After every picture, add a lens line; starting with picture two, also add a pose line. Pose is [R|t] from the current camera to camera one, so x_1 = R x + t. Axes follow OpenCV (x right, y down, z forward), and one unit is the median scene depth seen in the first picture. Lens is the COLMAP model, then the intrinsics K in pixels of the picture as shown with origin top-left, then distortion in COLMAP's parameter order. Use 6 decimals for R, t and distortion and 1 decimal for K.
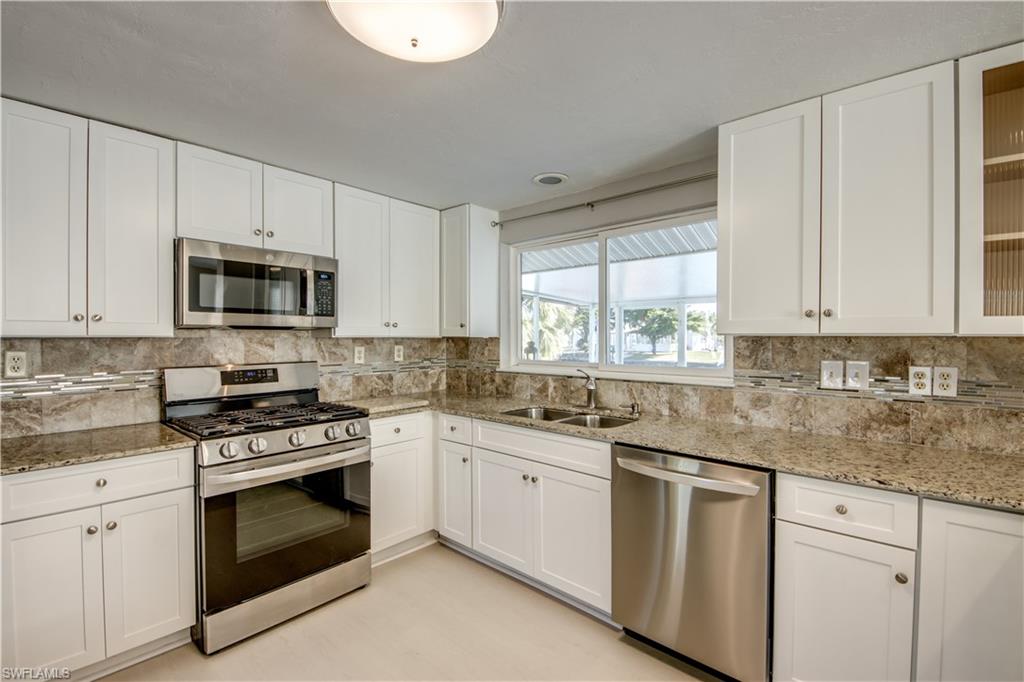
lens RADIAL K [[461.2, 0, 514.0], [0, 461.2, 342.7], [0, 0, 1]] dist [-0.004526, -0.001017]
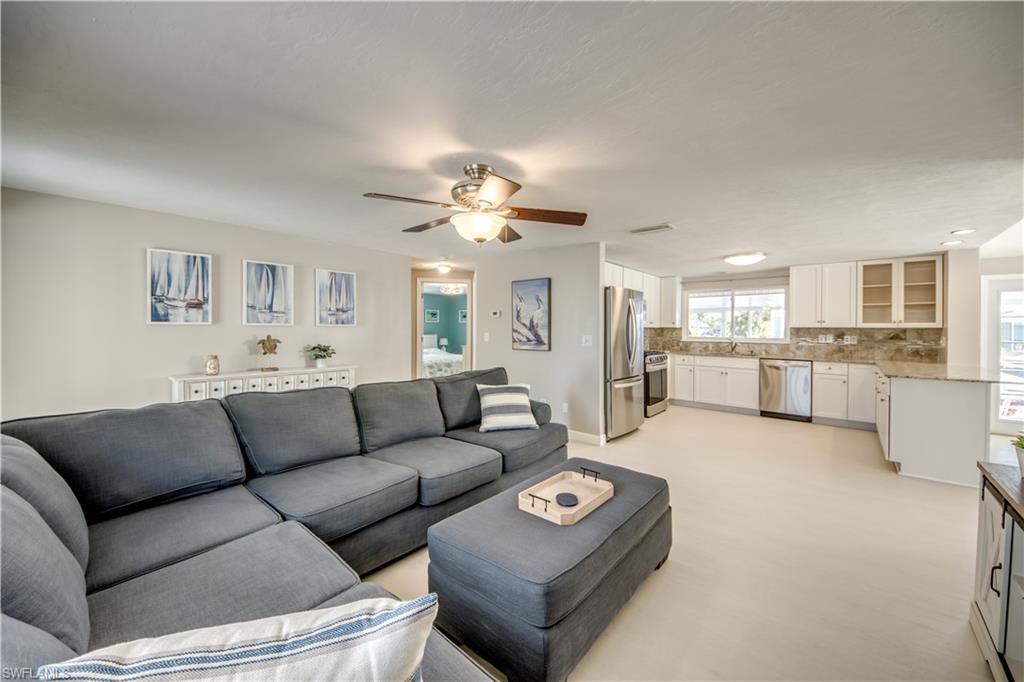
lens RADIAL K [[400.9, 0, 506.5], [0, 400.9, 331.8], [0, 0, 1]] dist [-0.000469, -0.000100]
pose [[0.999317, 0.002578, 0.036863, -1.870733], [-0.002522, 0.999996, -0.001571, 0.028619], [-0.036867, 0.001477, 0.999319, -2.010811]]
